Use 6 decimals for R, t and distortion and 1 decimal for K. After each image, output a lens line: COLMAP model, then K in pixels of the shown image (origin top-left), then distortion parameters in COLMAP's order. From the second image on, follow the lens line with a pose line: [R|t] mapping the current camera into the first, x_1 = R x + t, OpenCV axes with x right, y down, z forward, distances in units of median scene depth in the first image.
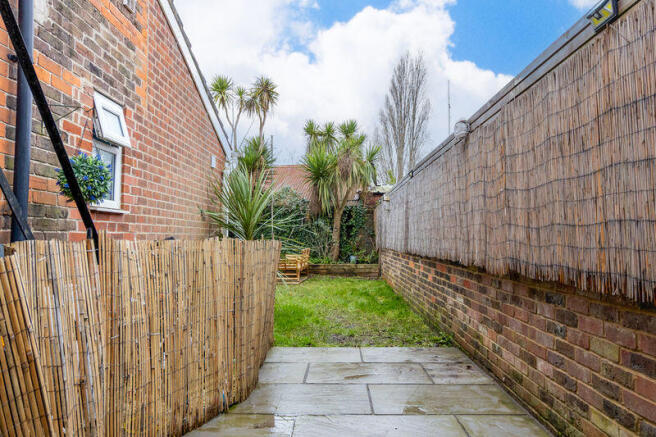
lens RADIAL K [[644.7, 0, 328.0], [0, 644.7, 218.5], [0, 0, 1]] dist [0.000083, -0.000038]
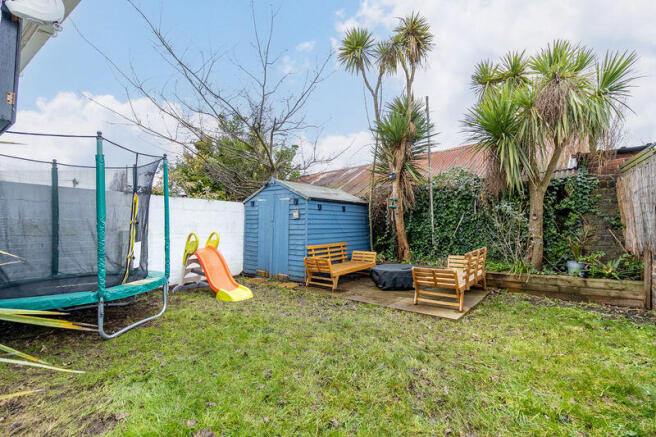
lens RADIAL K [[298.4, 0, 329.1], [0, 298.4, 213.3], [0, 0, 1]] dist [0.002175, 0.000331]
pose [[0.843595, -0.037625, -0.535660, -0.000808], [0.021912, 0.999123, -0.035670, 0.019523], [0.536532, 0.018354, 0.843680, 0.656253]]
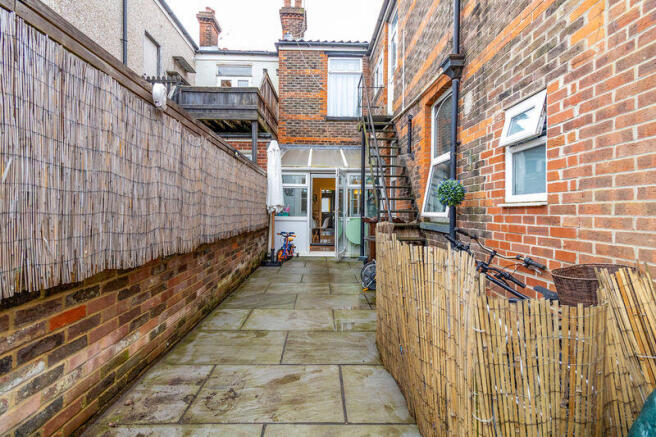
lens RADIAL K [[298.4, 0, 329.1], [0, 298.4, 213.3], [0, 0, 1]] dist [0.002175, 0.000331]
pose [[-0.998706, -0.012480, -0.049294, 0.006693], [-0.011179, 0.999584, -0.026588, 0.017952], [0.049606, -0.026002, -0.998430, 1.372636]]
